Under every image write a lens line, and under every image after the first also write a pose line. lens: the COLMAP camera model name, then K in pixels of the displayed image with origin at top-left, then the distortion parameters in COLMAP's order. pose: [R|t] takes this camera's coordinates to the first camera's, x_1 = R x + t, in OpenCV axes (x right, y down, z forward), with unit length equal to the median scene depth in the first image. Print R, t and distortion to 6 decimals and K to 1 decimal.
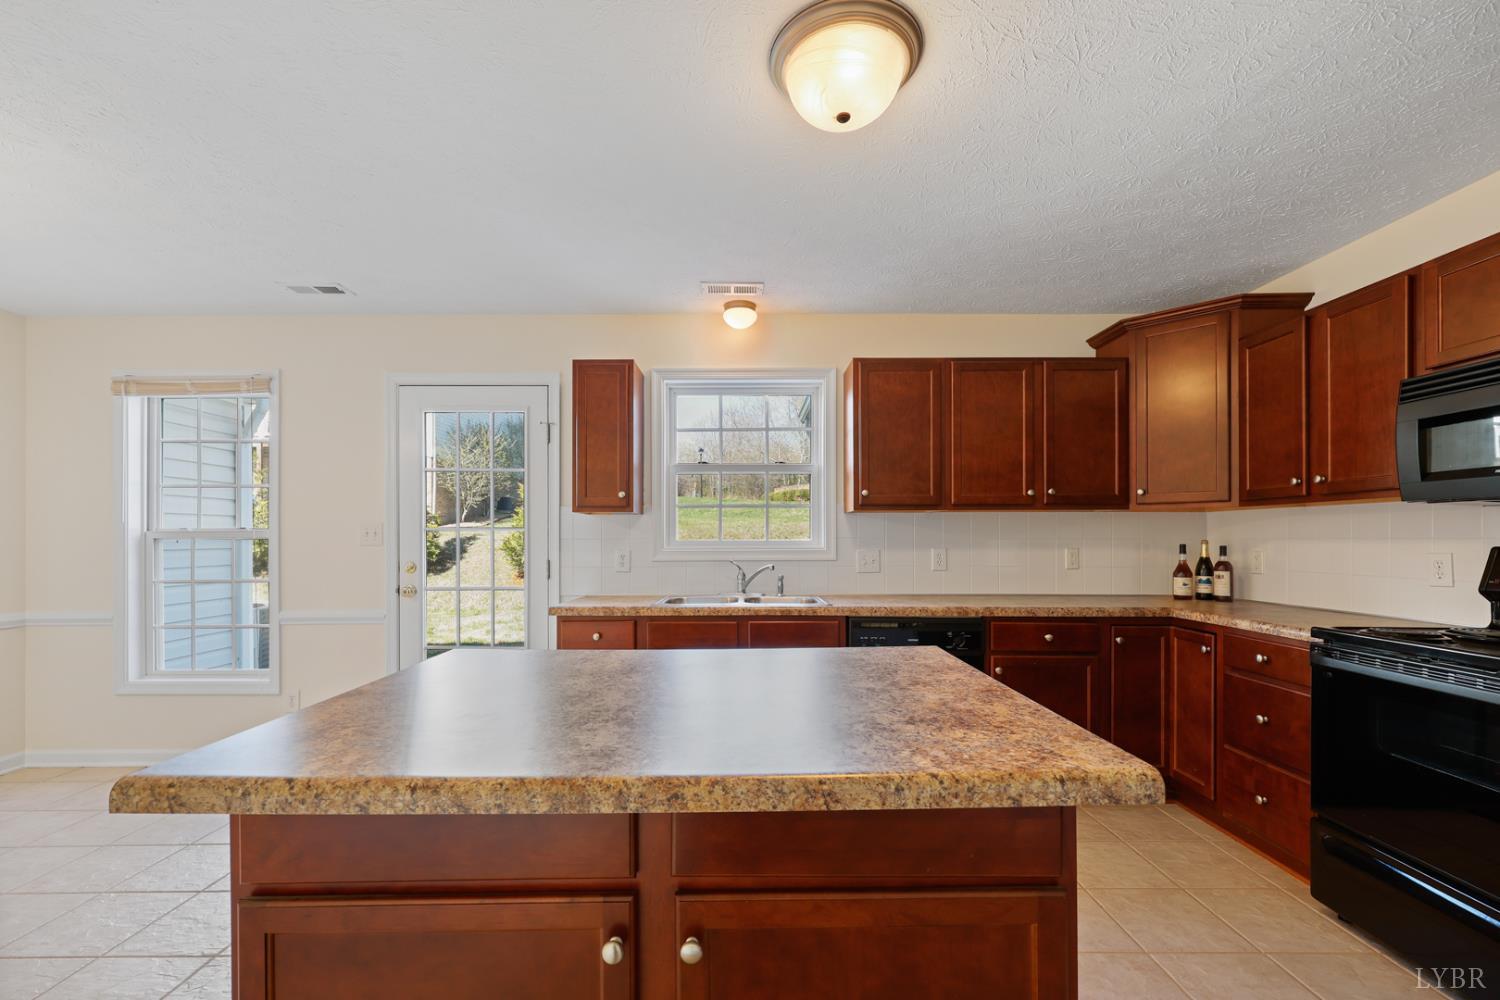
lens RADIAL K [[627.2, 0, 744.0], [0, 627.2, 519.0], [0, 0, 1]] dist [0.003172, -0.000201]
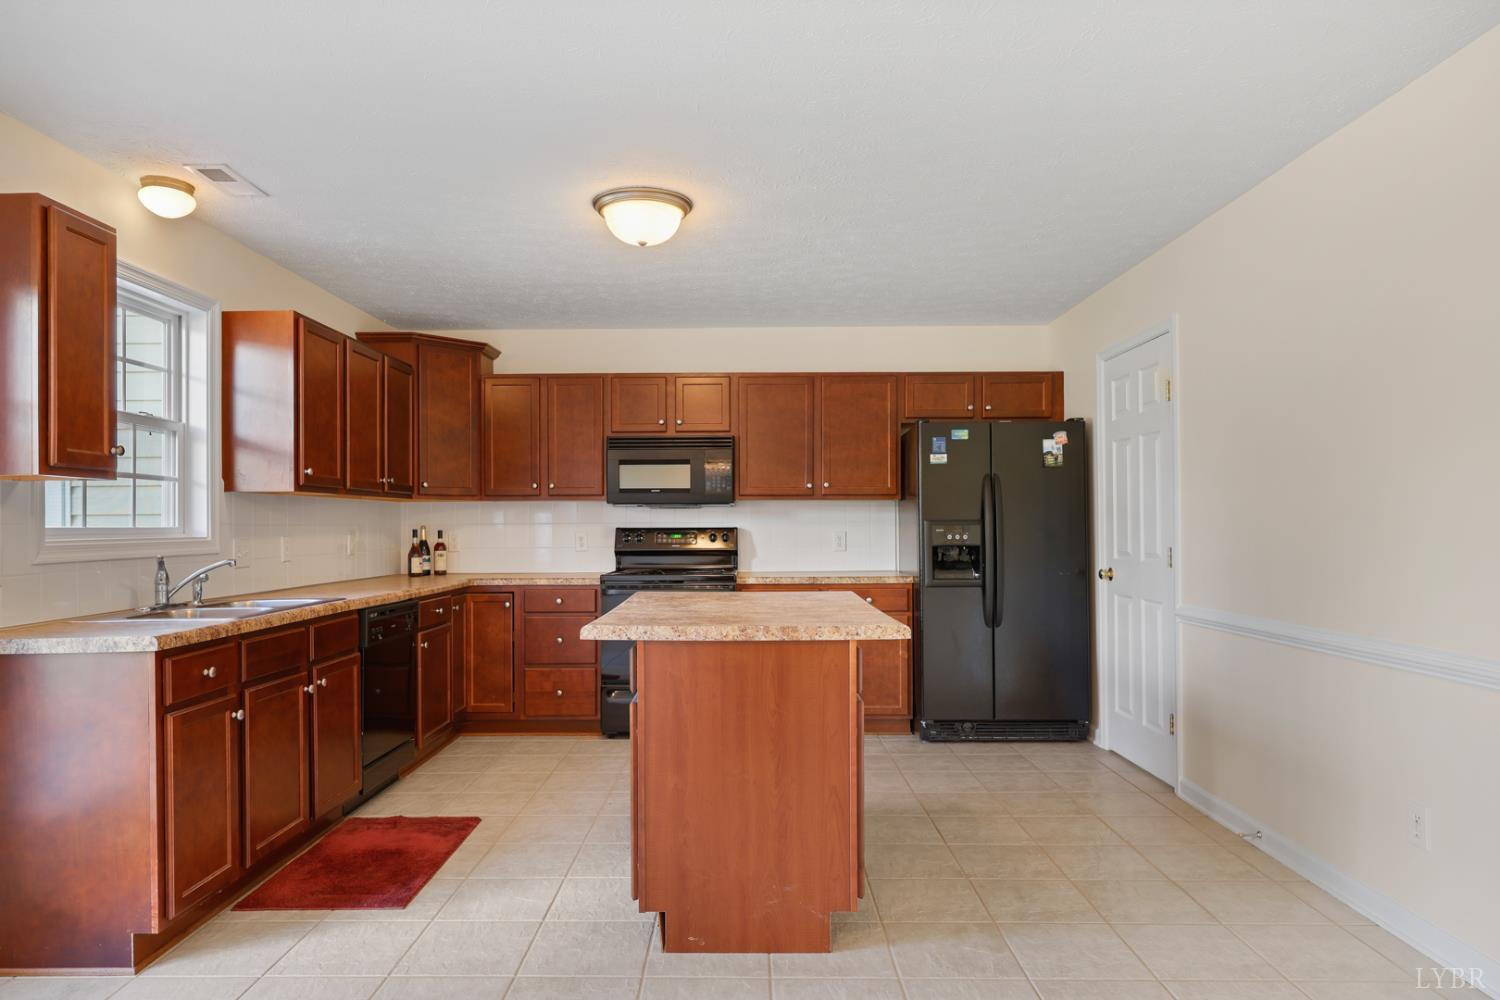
lens RADIAL K [[938.3, 0, 721.7], [0, 938.3, 506.5], [0, 0, 1]] dist [0.003231, 0.001135]
pose [[0.030151, 0.019362, 0.999358, -1.083907], [-0.025666, 0.999498, -0.018590, 0.015753], [-0.999216, -0.025089, 0.030633, 0.389912]]
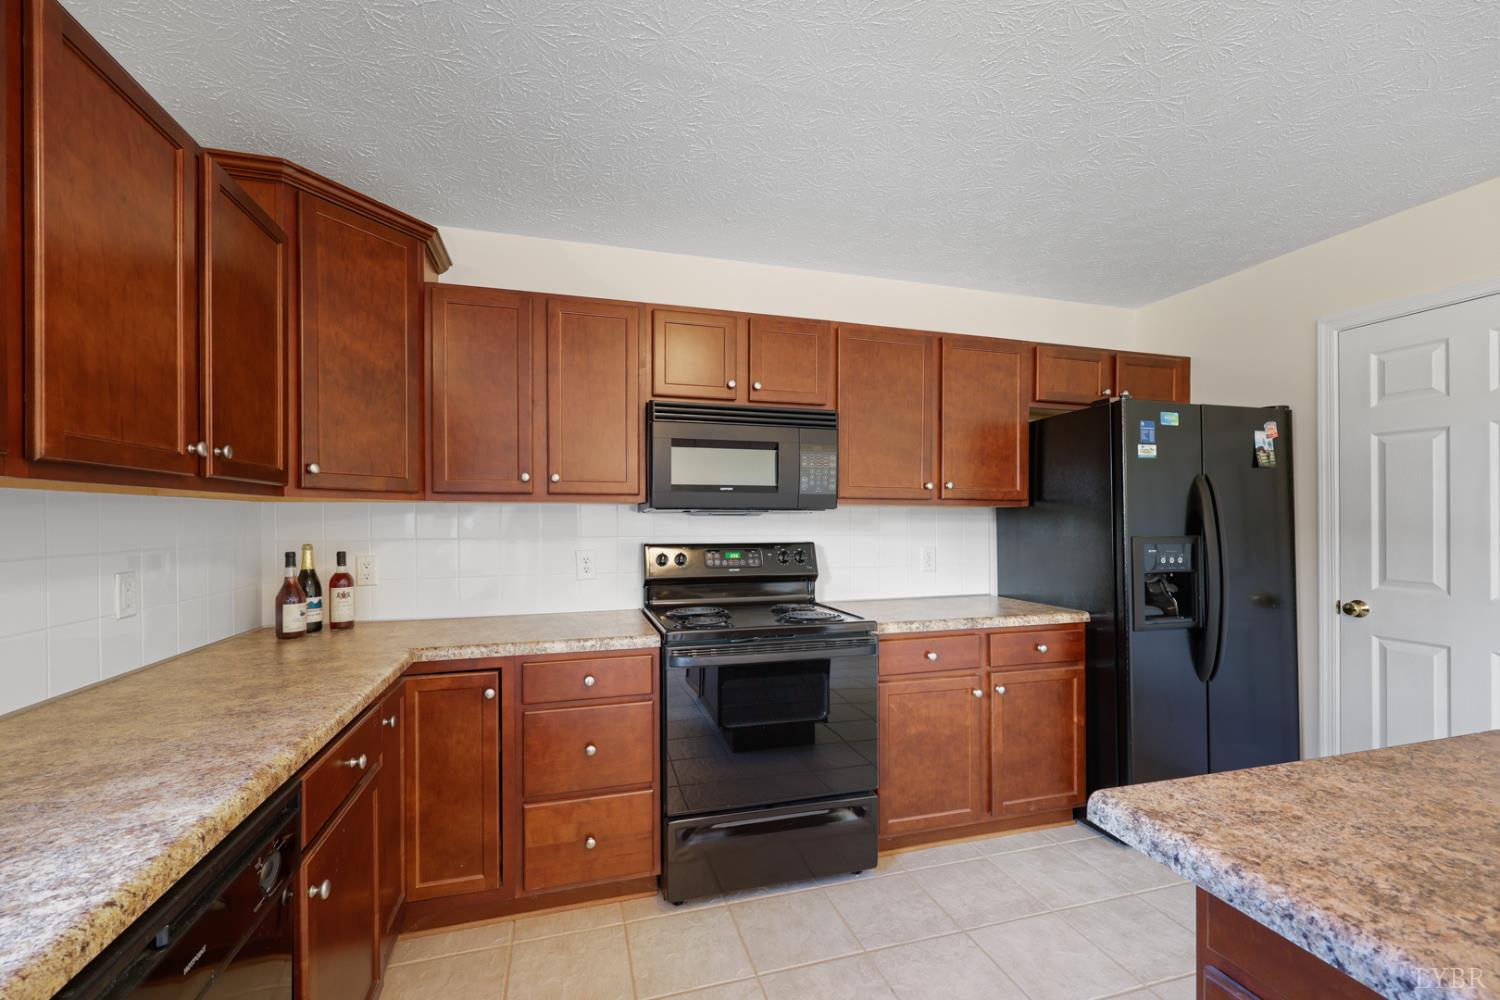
lens RADIAL K [[627.2, 0, 744.0], [0, 627.2, 519.0], [0, 0, 1]] dist [0.003172, -0.000201]
pose [[-0.277342, -0.000836, 0.960771, -0.055171], [-0.028606, 0.999563, -0.007388, -0.002499], [-0.960345, -0.029533, -0.277245, 0.762550]]
